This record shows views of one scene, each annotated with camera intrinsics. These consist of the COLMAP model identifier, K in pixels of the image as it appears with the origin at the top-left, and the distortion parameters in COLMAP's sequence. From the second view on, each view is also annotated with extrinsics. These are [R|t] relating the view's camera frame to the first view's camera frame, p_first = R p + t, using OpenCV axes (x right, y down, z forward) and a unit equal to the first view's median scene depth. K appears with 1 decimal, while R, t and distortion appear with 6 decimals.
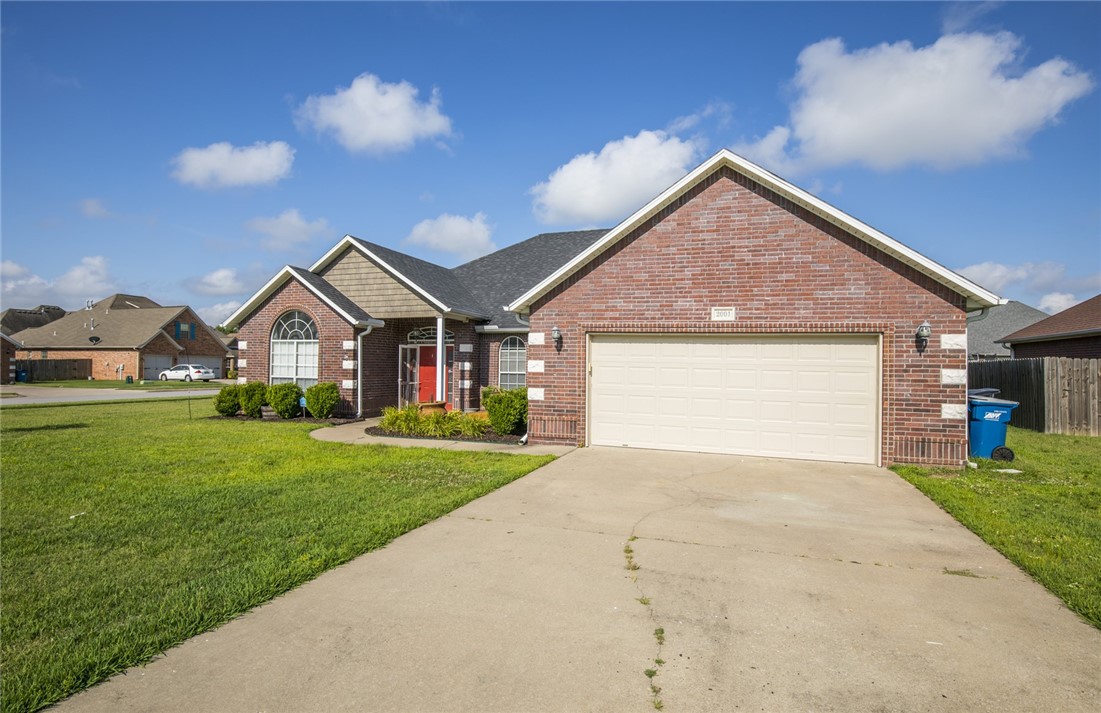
lens RADIAL K [[509.9, 0, 471.9], [0, 509.9, 359.6], [0, 0, 1]] dist [-0.035217, 0.008440]
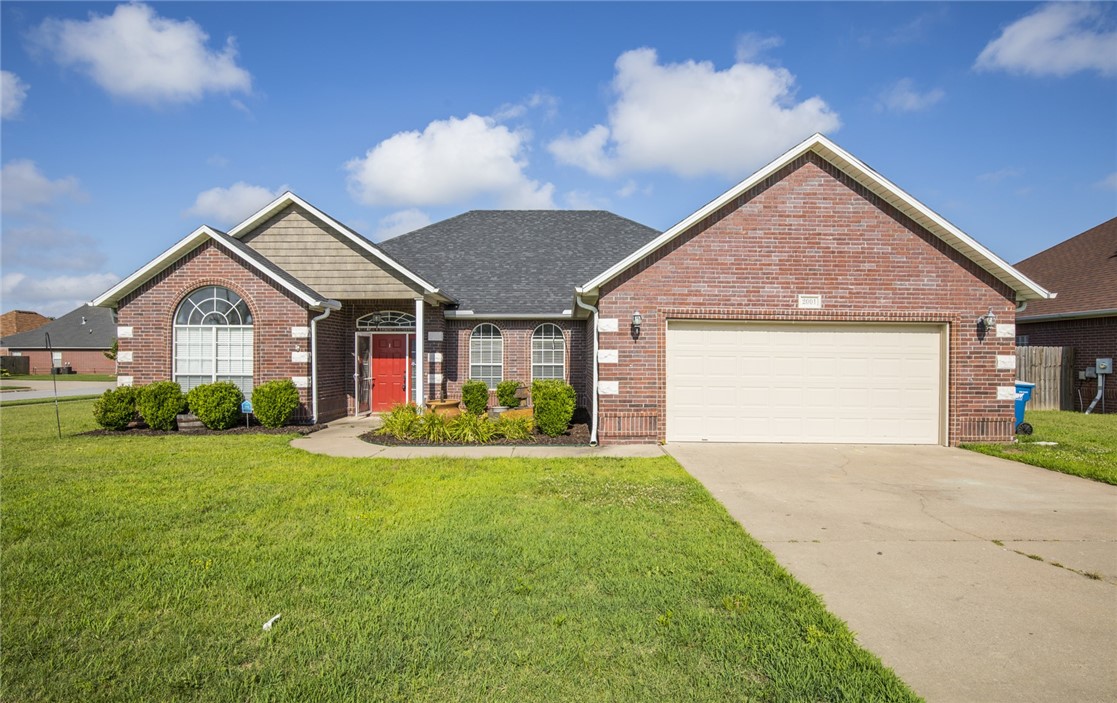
lens RADIAL K [[543.8, 0, 457.3], [0, 543.8, 361.6], [0, 0, 1]] dist [-0.024864, 0.002238]
pose [[0.946438, -0.012443, 0.322645, -0.274949], [0.005701, 0.999745, 0.021832, -0.000073], [-0.322835, -0.018824, 0.946268, 0.125434]]
